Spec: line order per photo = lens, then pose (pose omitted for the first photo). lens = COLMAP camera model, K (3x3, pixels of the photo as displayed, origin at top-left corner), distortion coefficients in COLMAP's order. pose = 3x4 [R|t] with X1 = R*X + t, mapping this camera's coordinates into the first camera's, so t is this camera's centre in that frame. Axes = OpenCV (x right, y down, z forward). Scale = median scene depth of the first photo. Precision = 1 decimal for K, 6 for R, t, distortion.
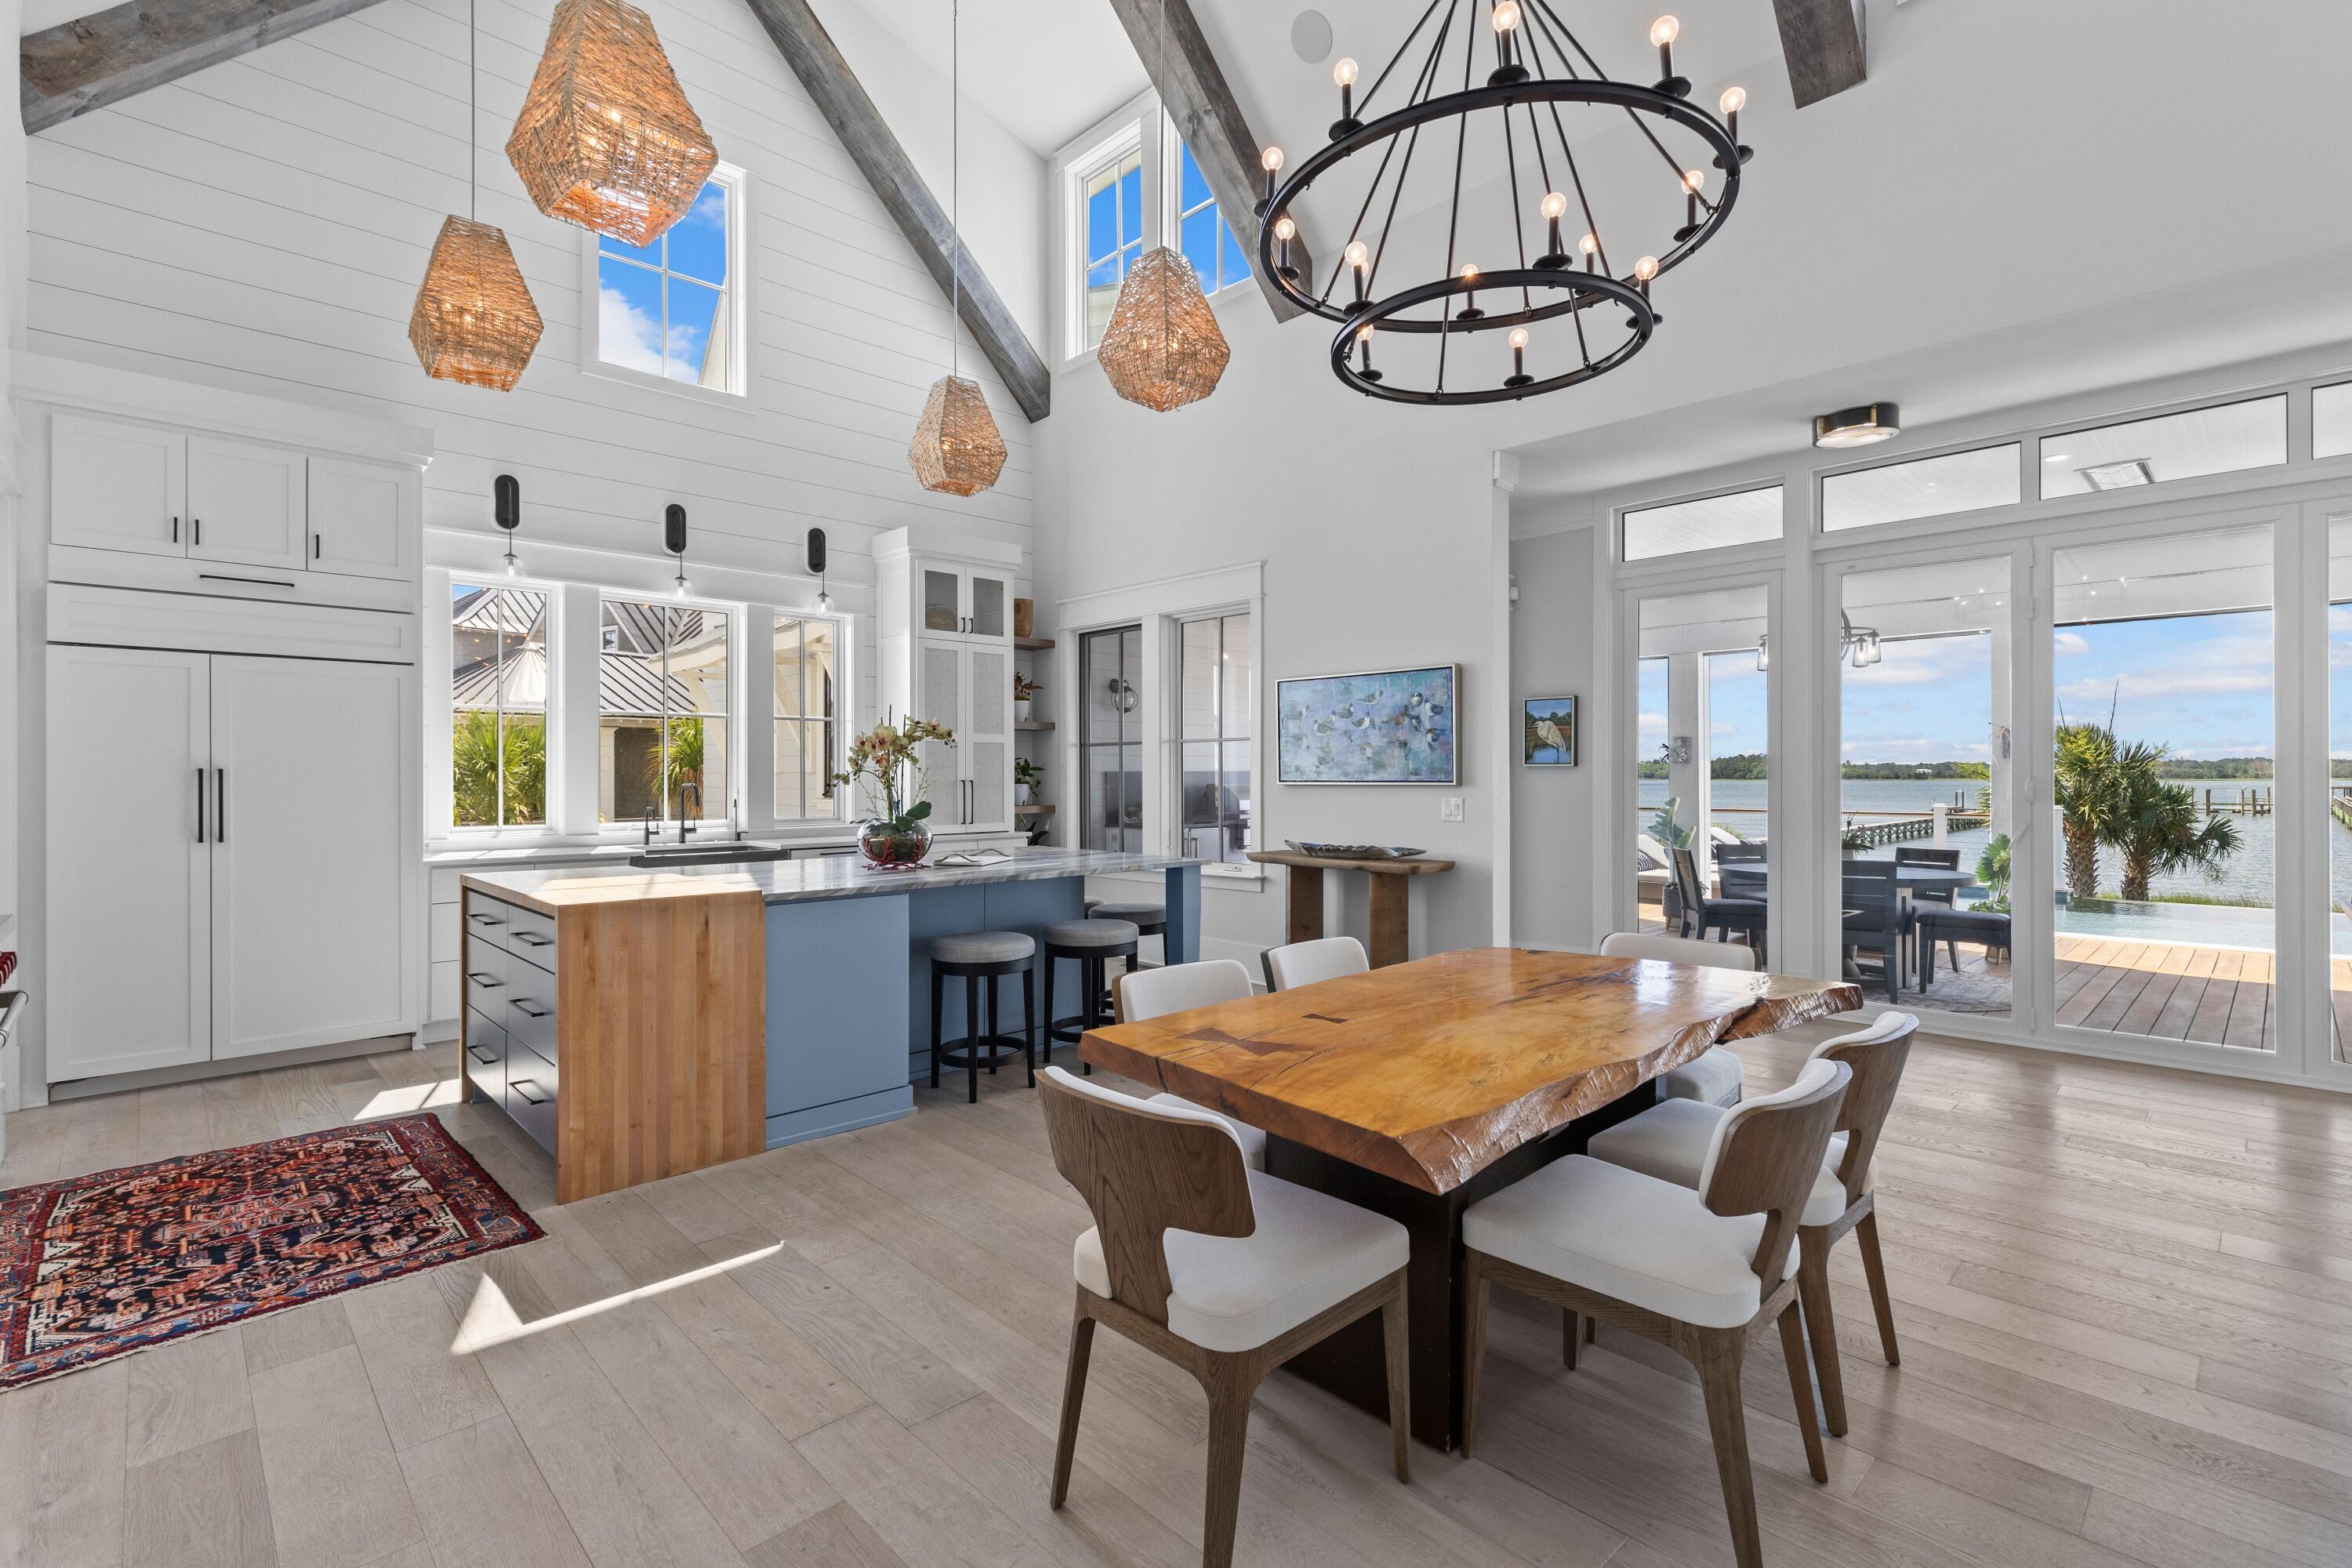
lens RADIAL K [[1058.9, 0, 1170.0], [0, 1058.9, 780.3], [0, 0, 1]] dist [0.010513, -0.002343]
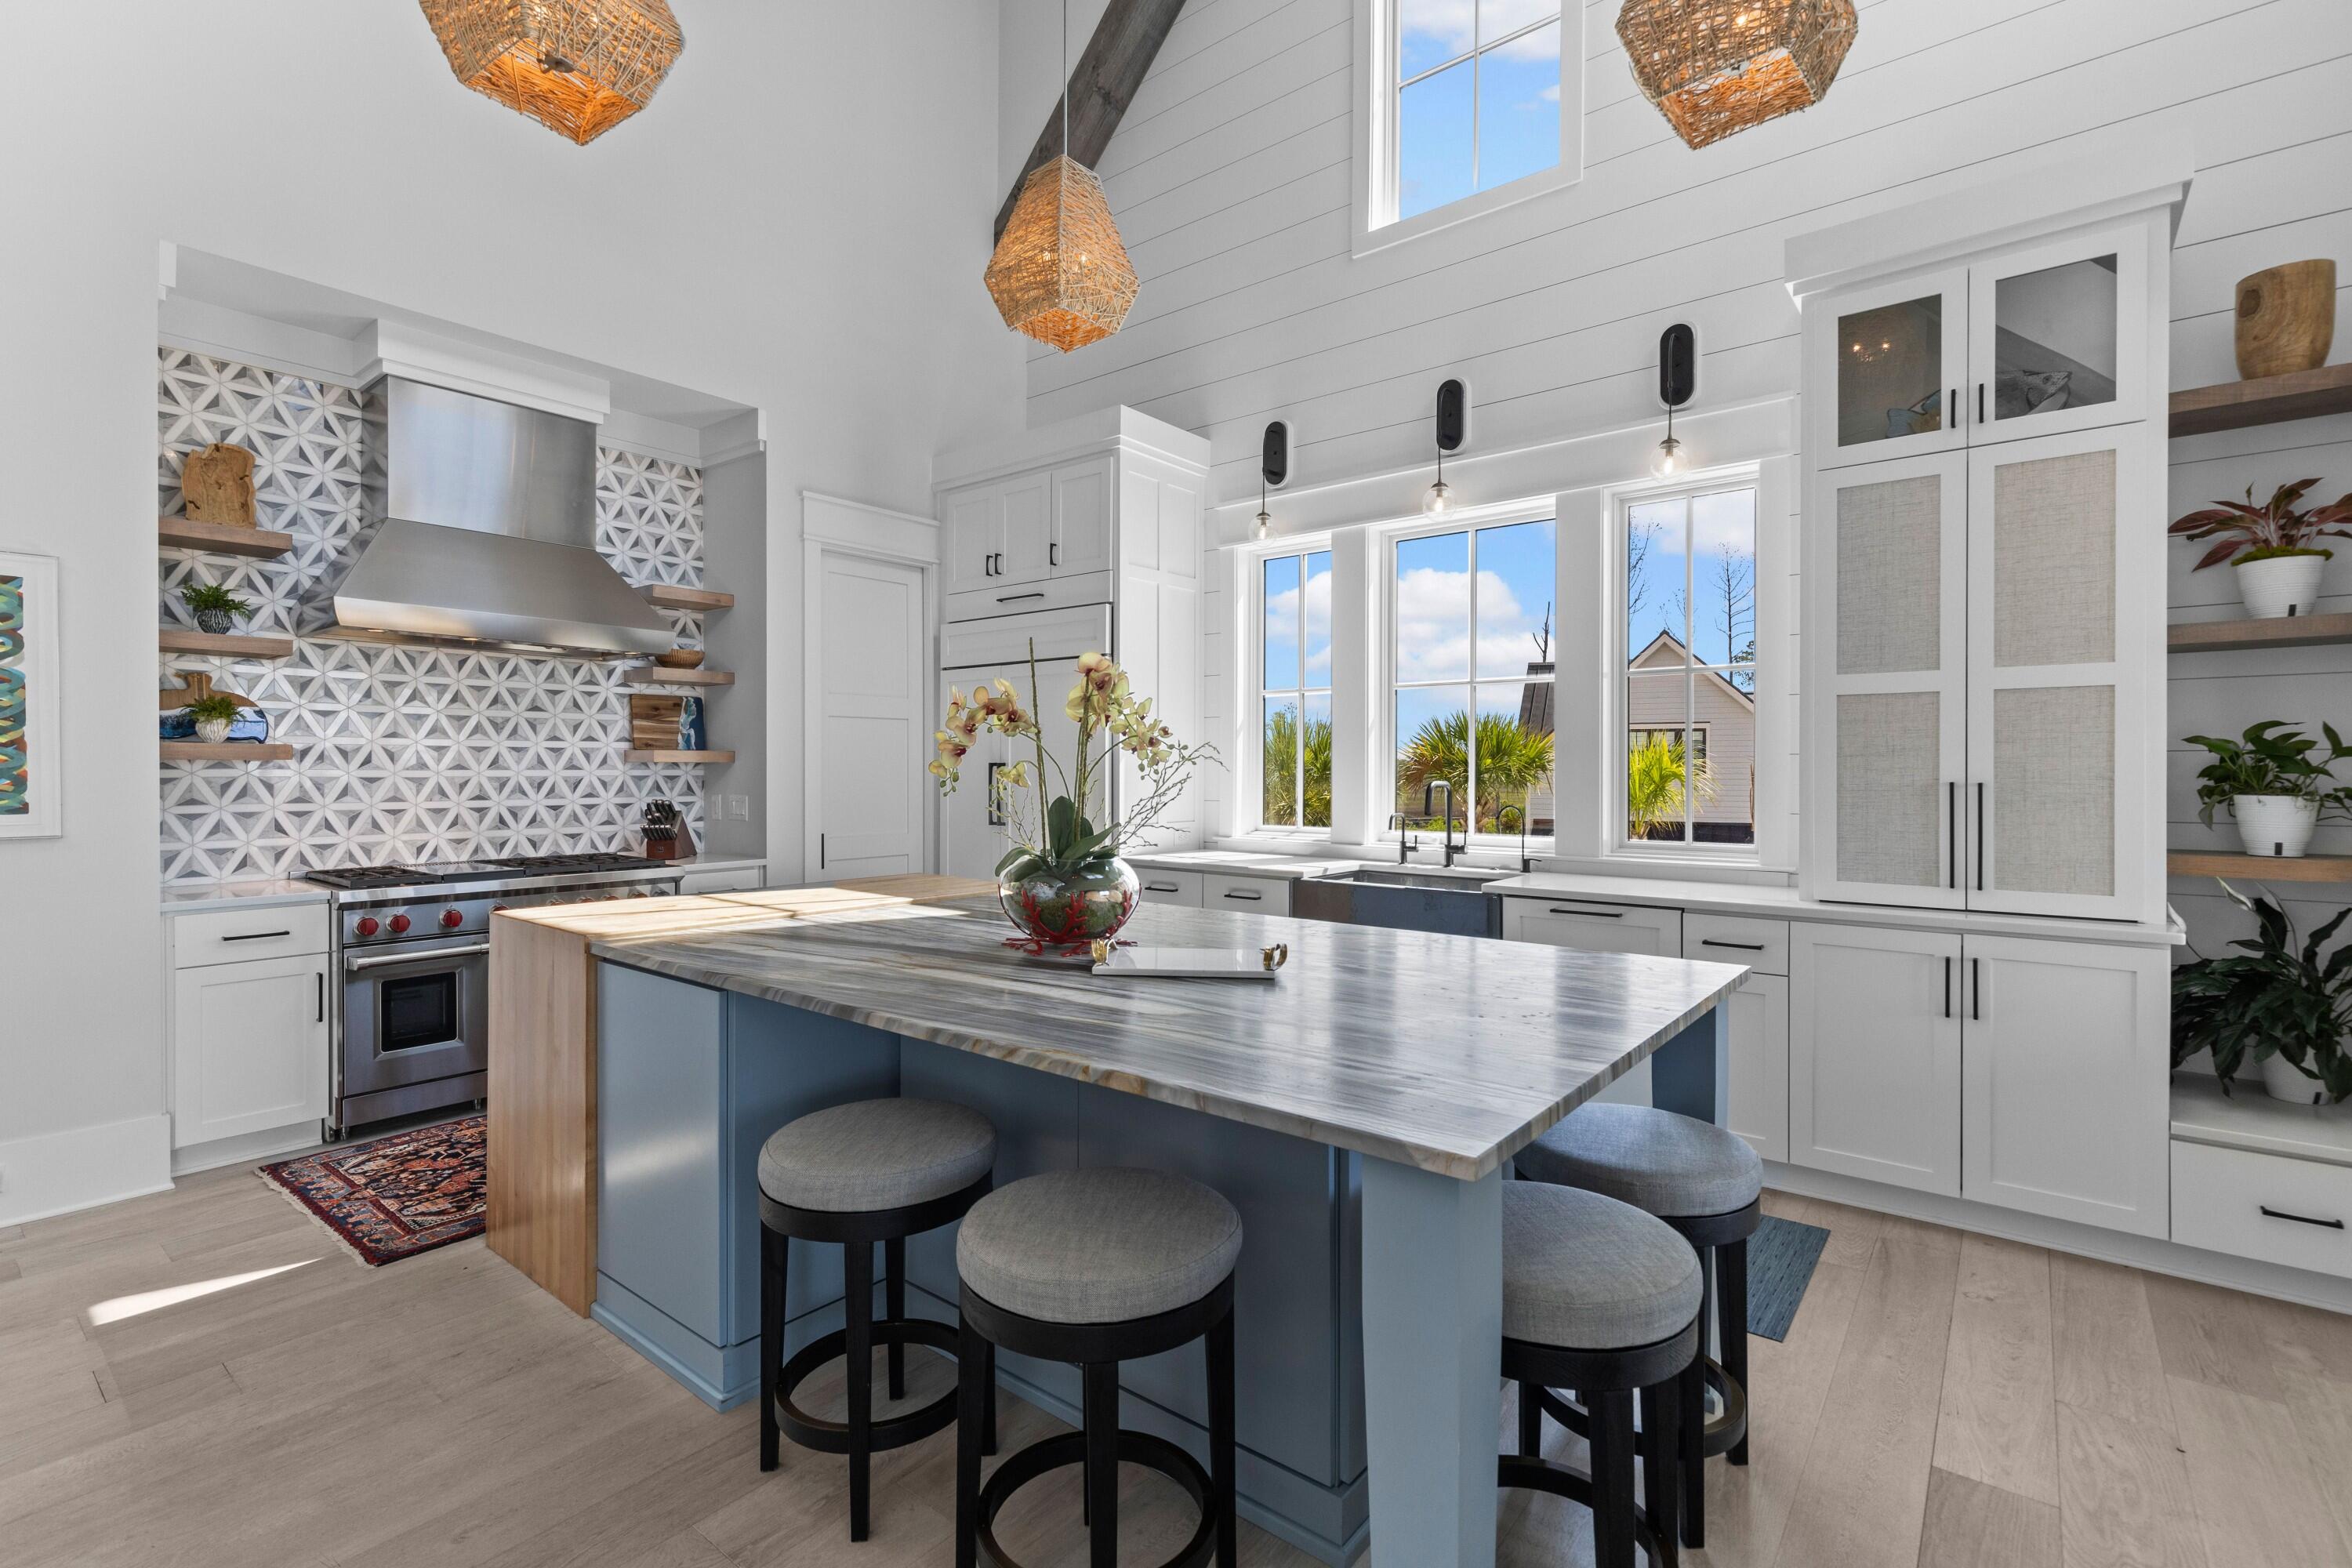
lens RADIAL K [[1058.9, 0, 1187.6], [0, 1058.9, 766.0], [0, 0, 1]] dist [0.010513, -0.002343]
pose [[0.136894, -0.000968, -0.990585, 0.227334], [-0.006459, 0.999977, -0.001870, -0.004942], [0.990565, 0.006654, 0.136884, 0.829828]]
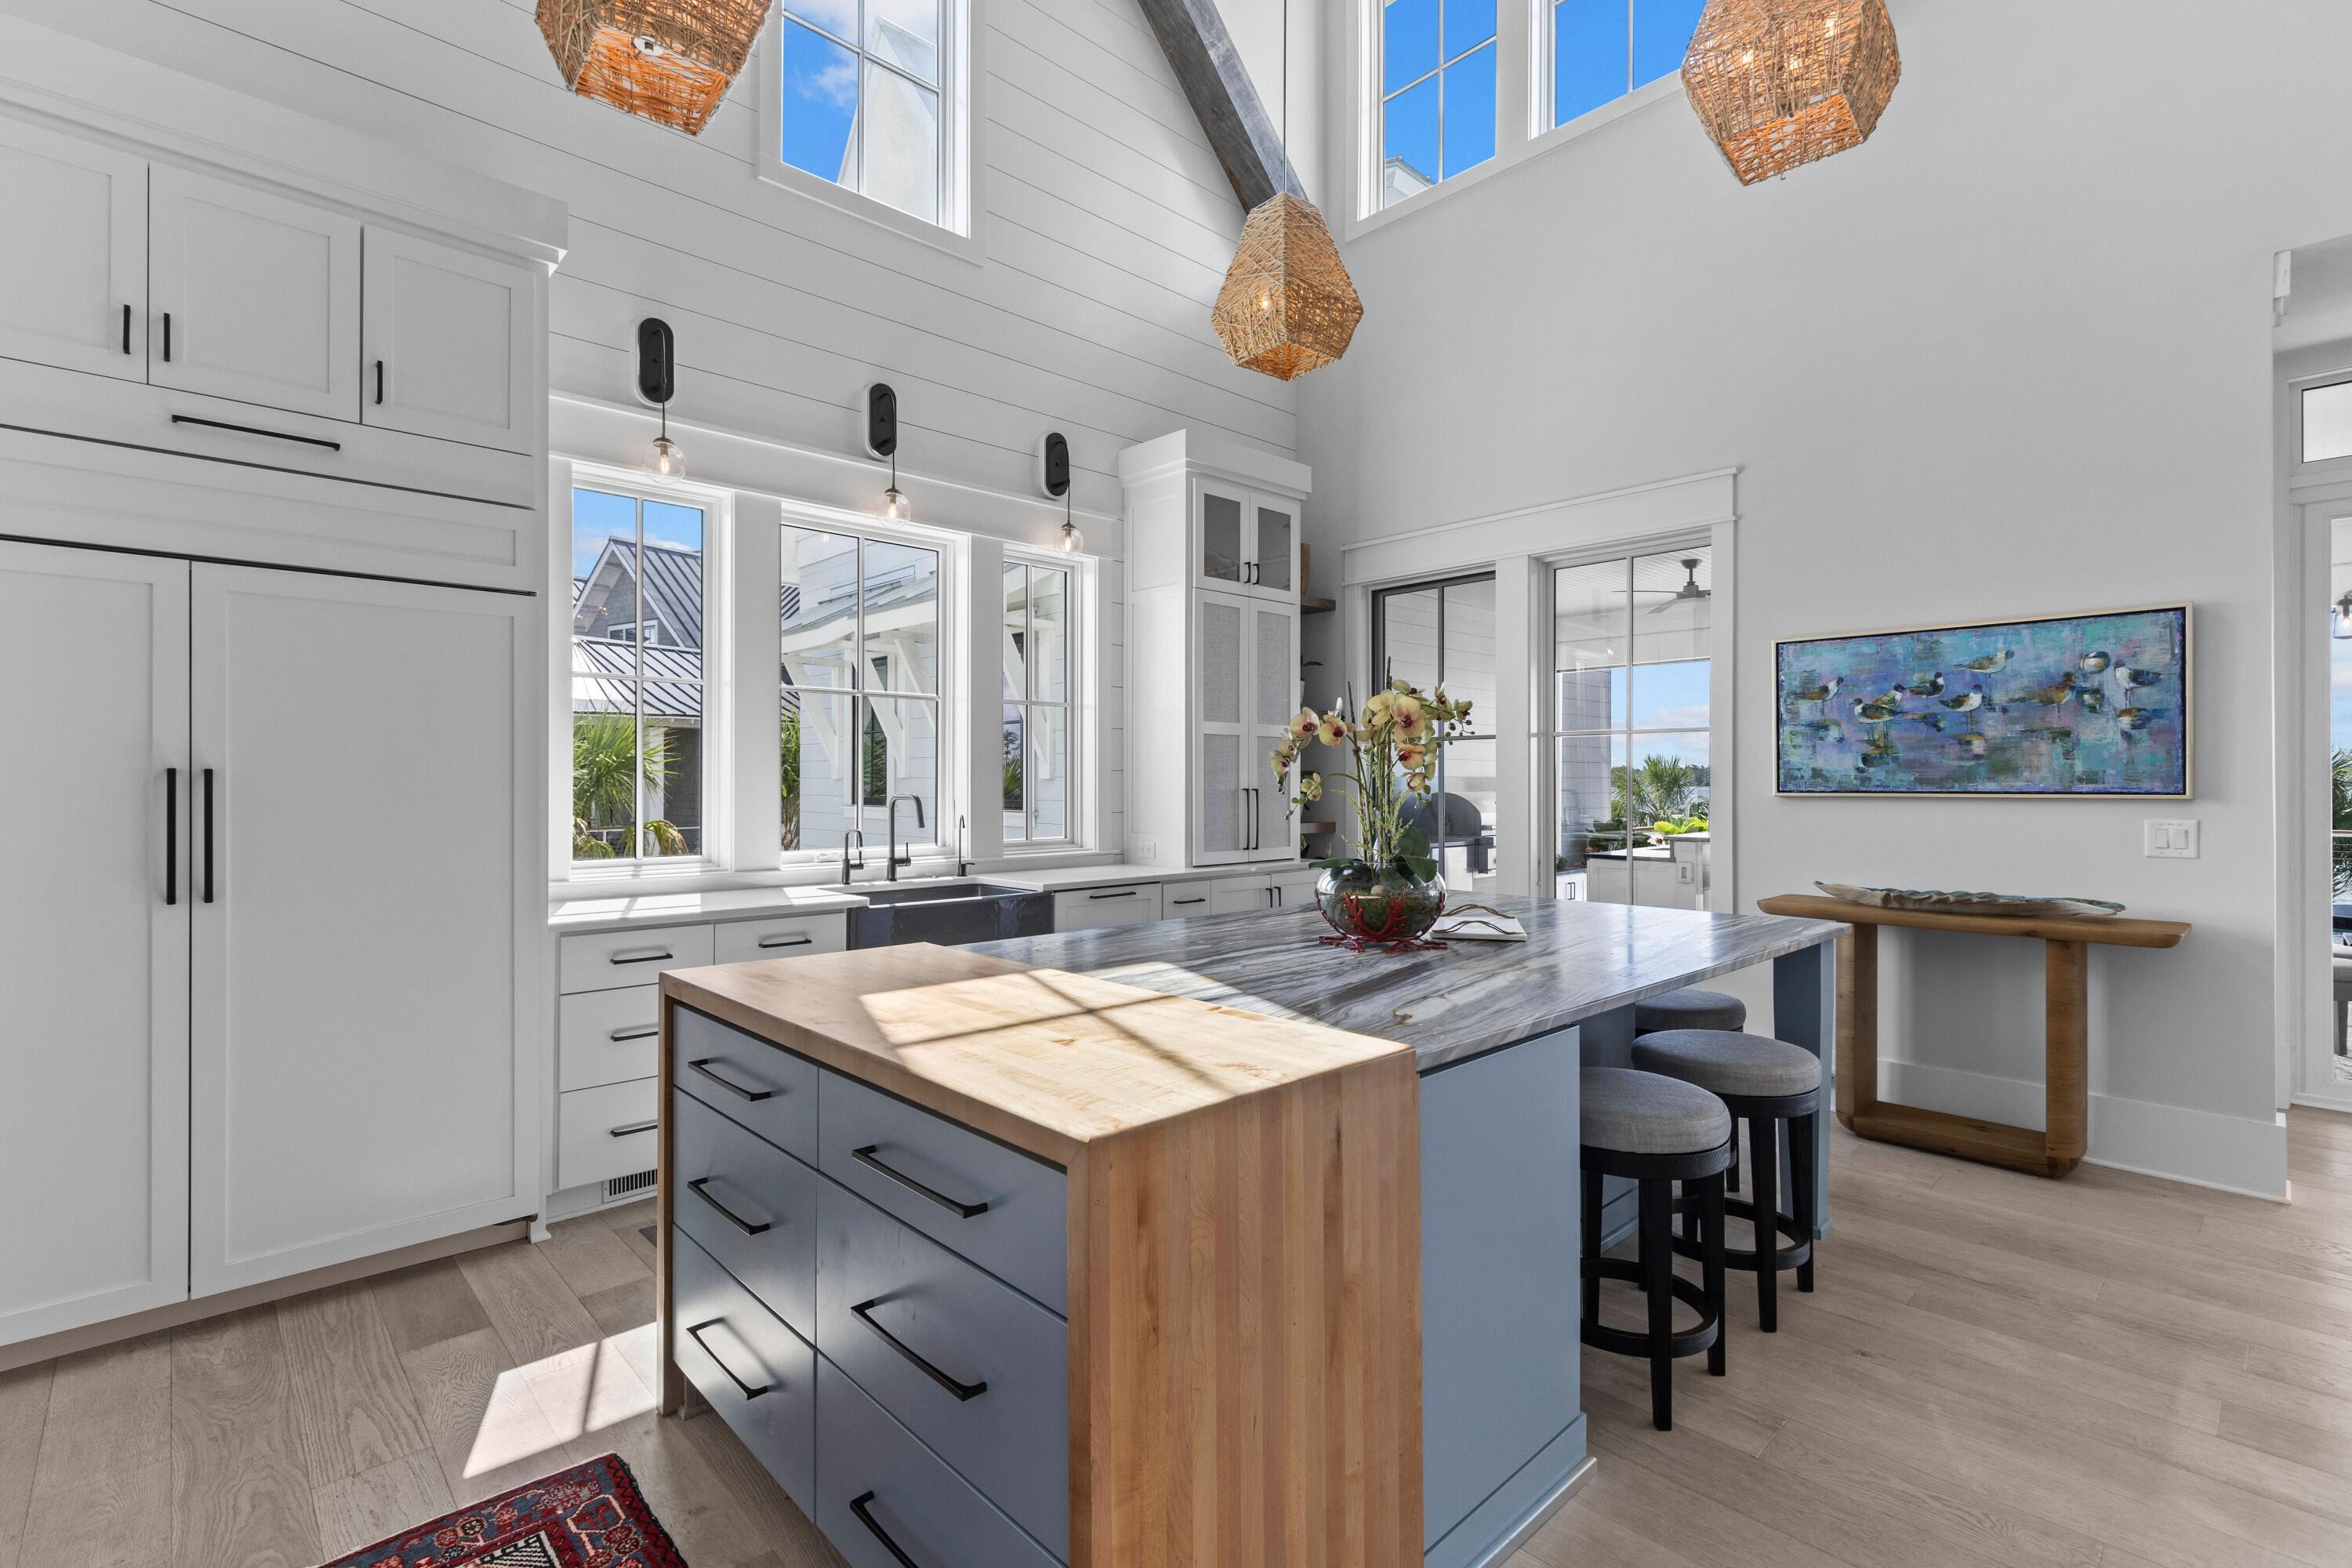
lens RADIAL K [[1058.9, 0, 1170.6], [0, 1058.9, 783.1], [0, 0, 1]] dist [0.010513, -0.002343]
pose [[0.999951, 0.001301, -0.009847, -0.308653], [-0.001324, 0.999996, -0.002300, -0.002496], [0.009844, 0.002313, 0.999949, 0.361124]]
